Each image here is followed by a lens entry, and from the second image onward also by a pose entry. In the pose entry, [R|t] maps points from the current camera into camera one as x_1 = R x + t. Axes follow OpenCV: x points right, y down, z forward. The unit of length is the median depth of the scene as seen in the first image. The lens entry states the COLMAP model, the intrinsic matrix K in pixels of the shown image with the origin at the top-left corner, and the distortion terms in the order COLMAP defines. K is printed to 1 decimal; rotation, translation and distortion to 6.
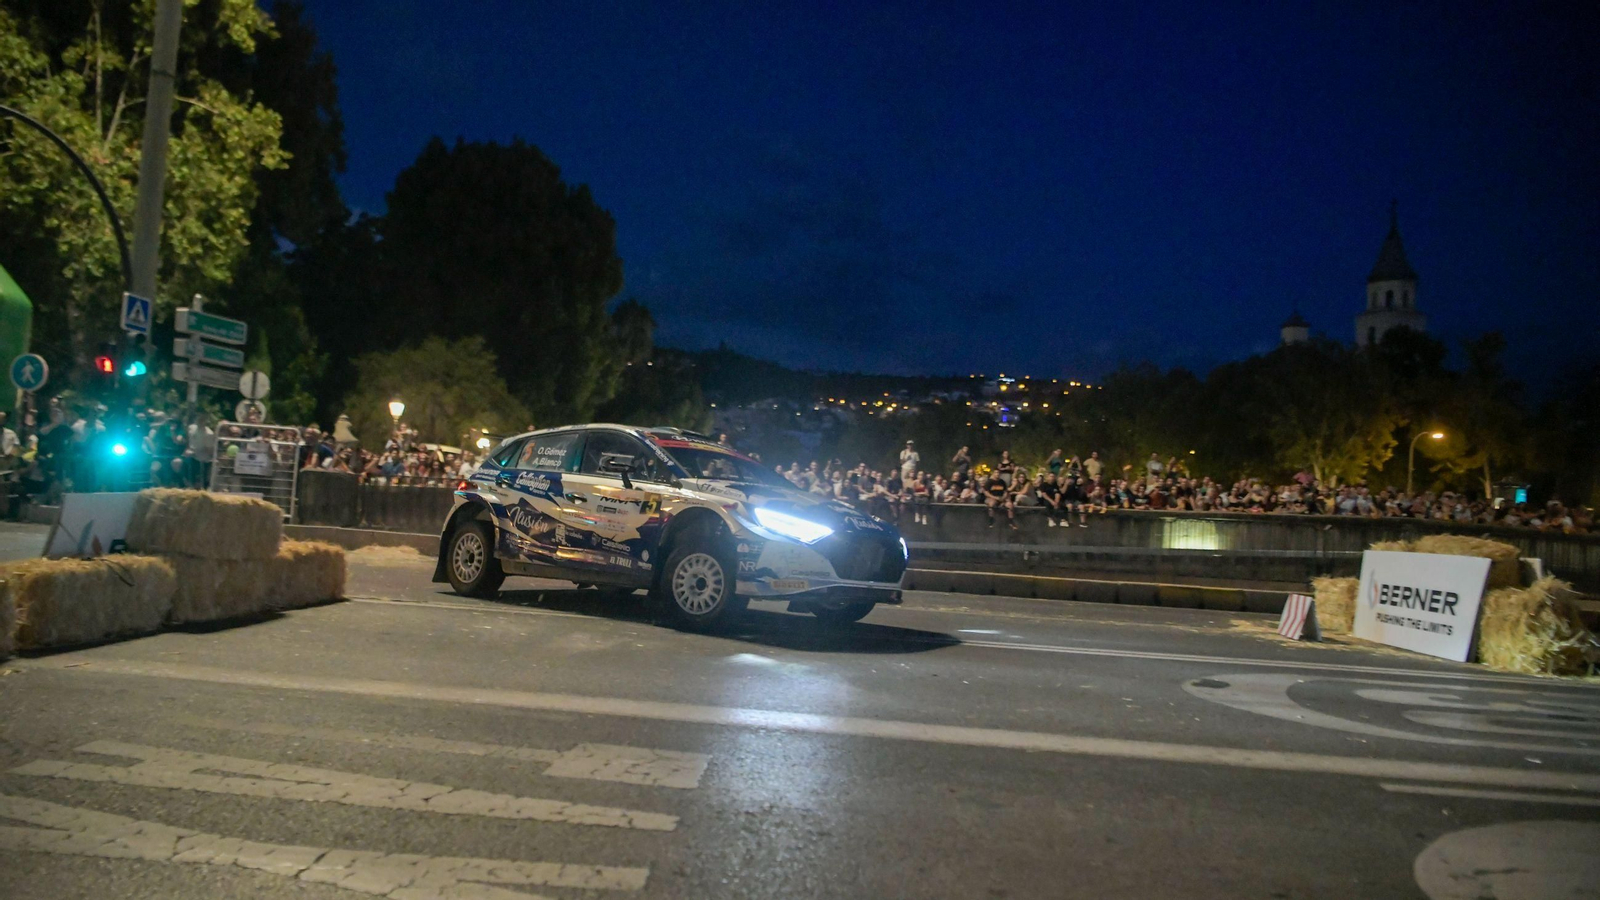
lens RADIAL K [[1119.2, 0, 783.8], [0, 1119.2, 486.9], [0, 0, 1]] dist [-0.062609, 0.004040]
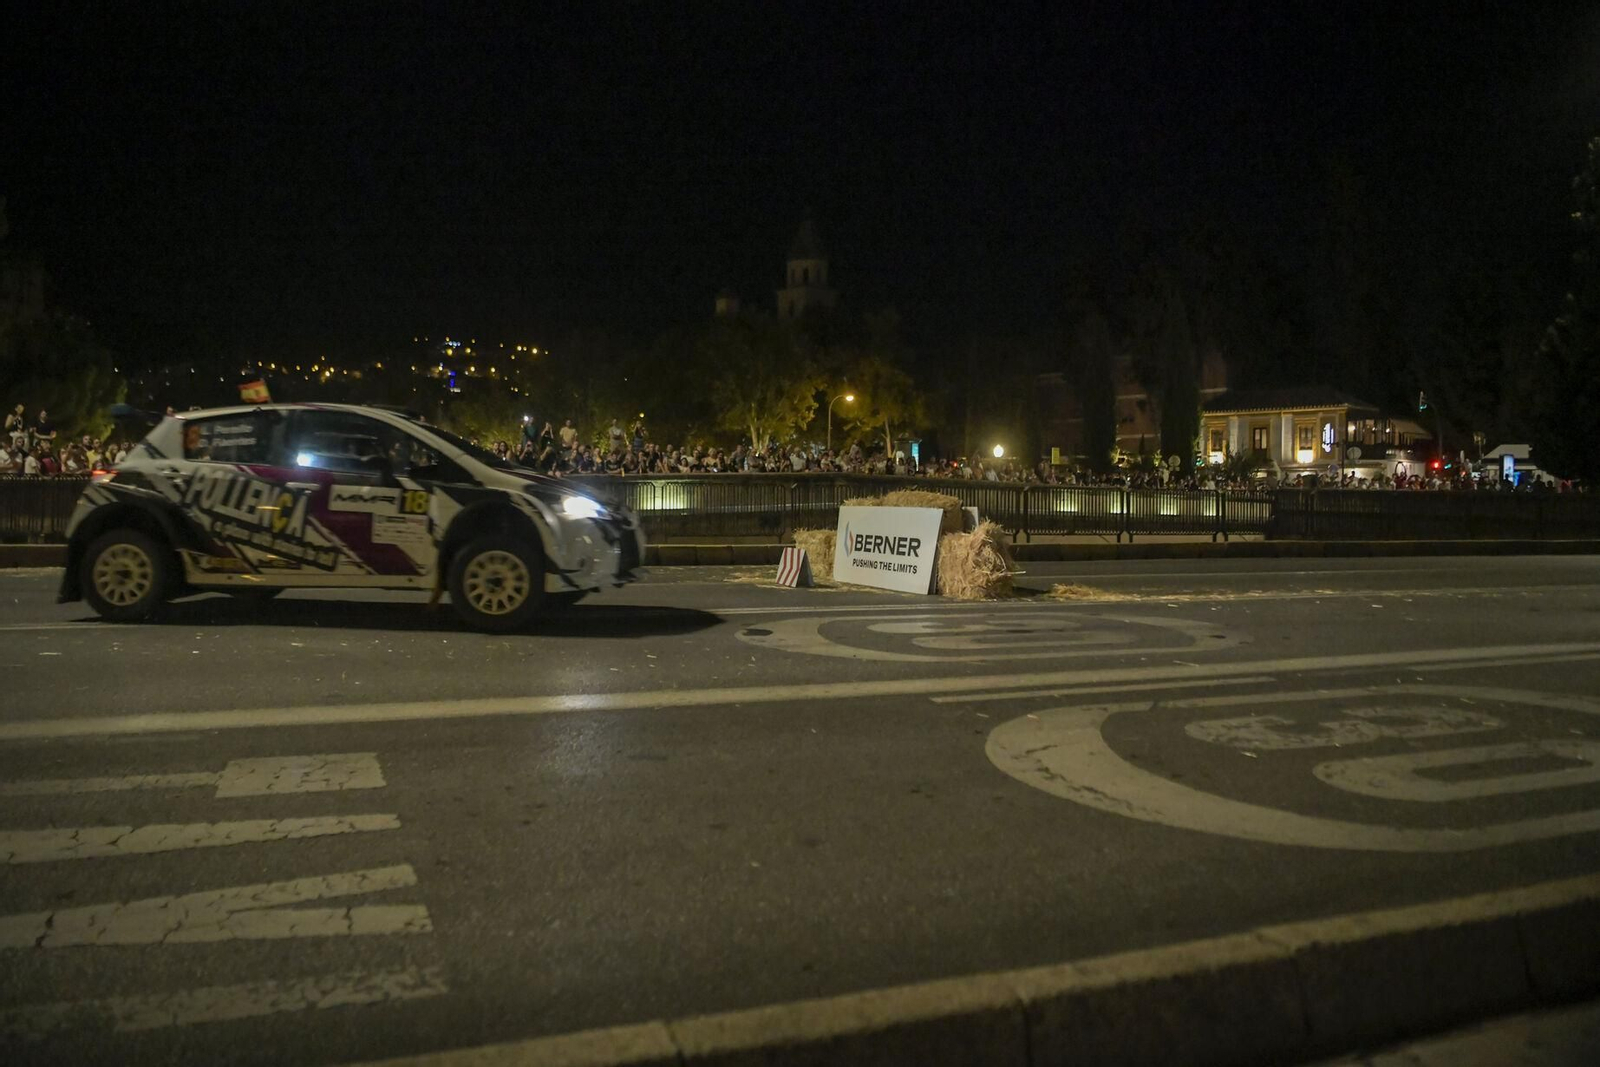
lens RADIAL K [[1120.7, 0, 798.1], [0, 1120.7, 531.2], [0, 0, 1]] dist [-0.073575, 0.018766]
pose [[0.874514, -0.061568, 0.481077, -0.097990], [0.026398, 0.996482, 0.079541, -0.013255], [-0.484282, -0.056860, 0.873062, -0.019991]]
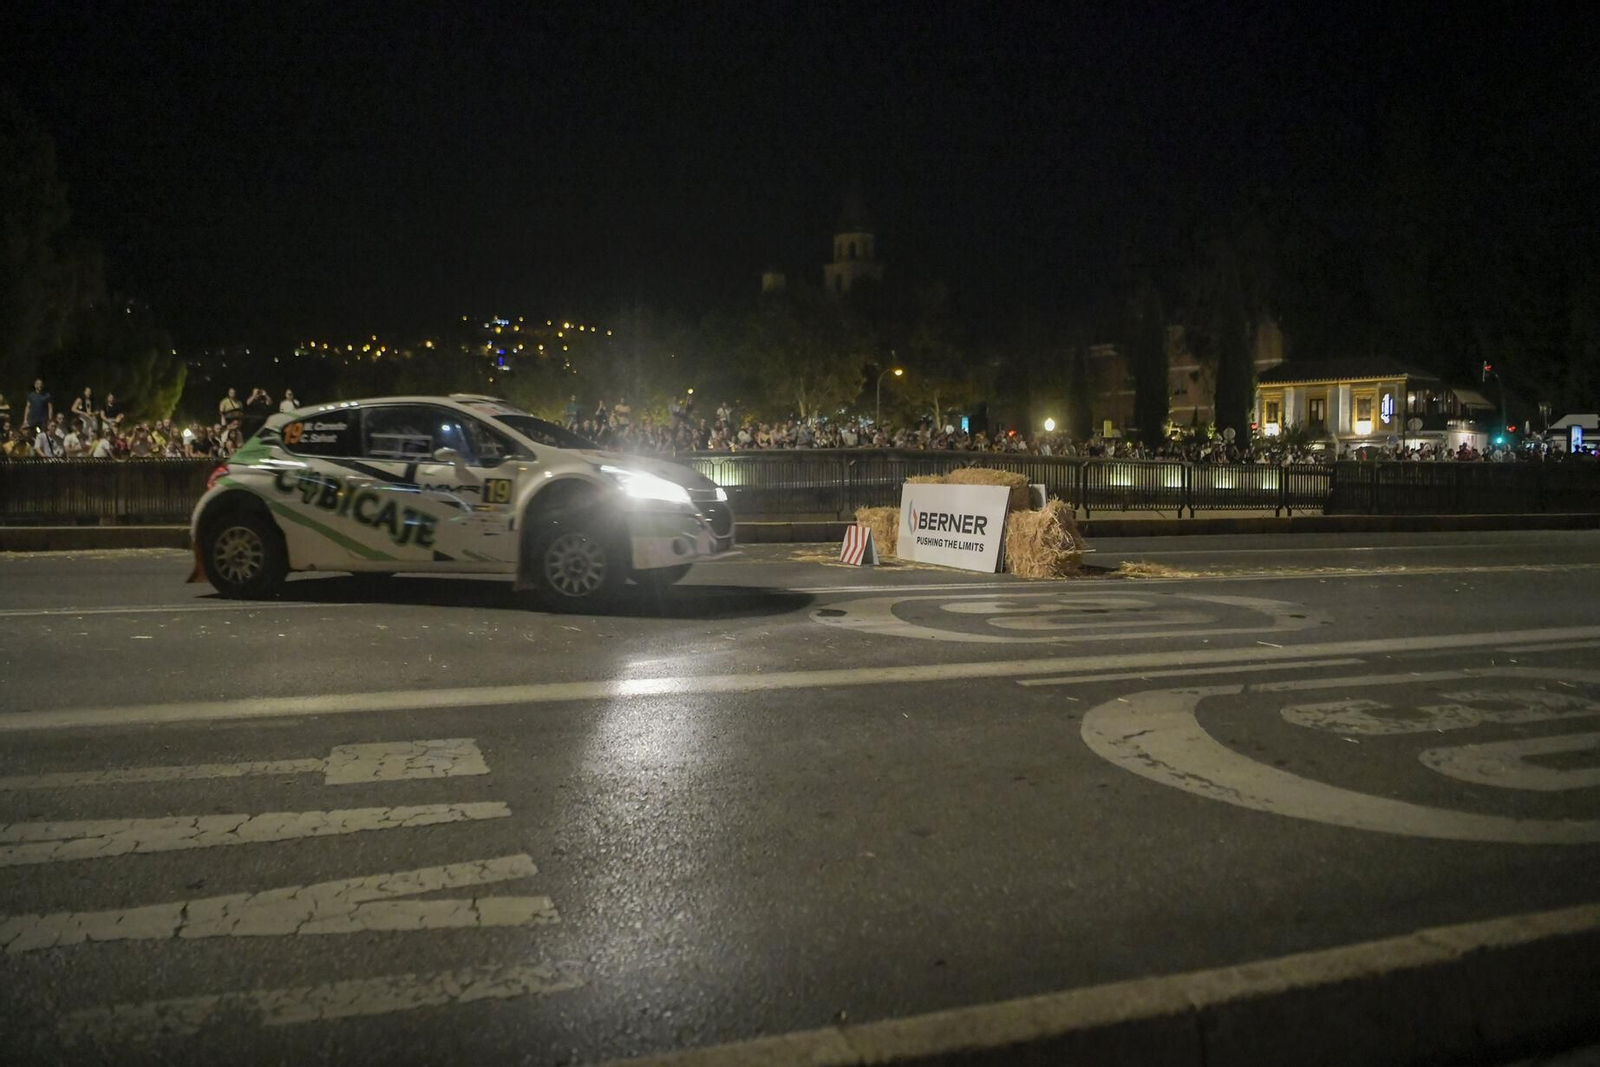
lens RADIAL K [[1120.7, 0, 792.9], [0, 1120.7, 530.1], [0, 0, 1]] dist [-0.073575, 0.018766]
pose [[0.894426, -0.075814, 0.440742, -0.116247], [0.035057, 0.994379, 0.099905, -0.018074], [-0.445839, -0.073907, 0.892057, -0.004899]]
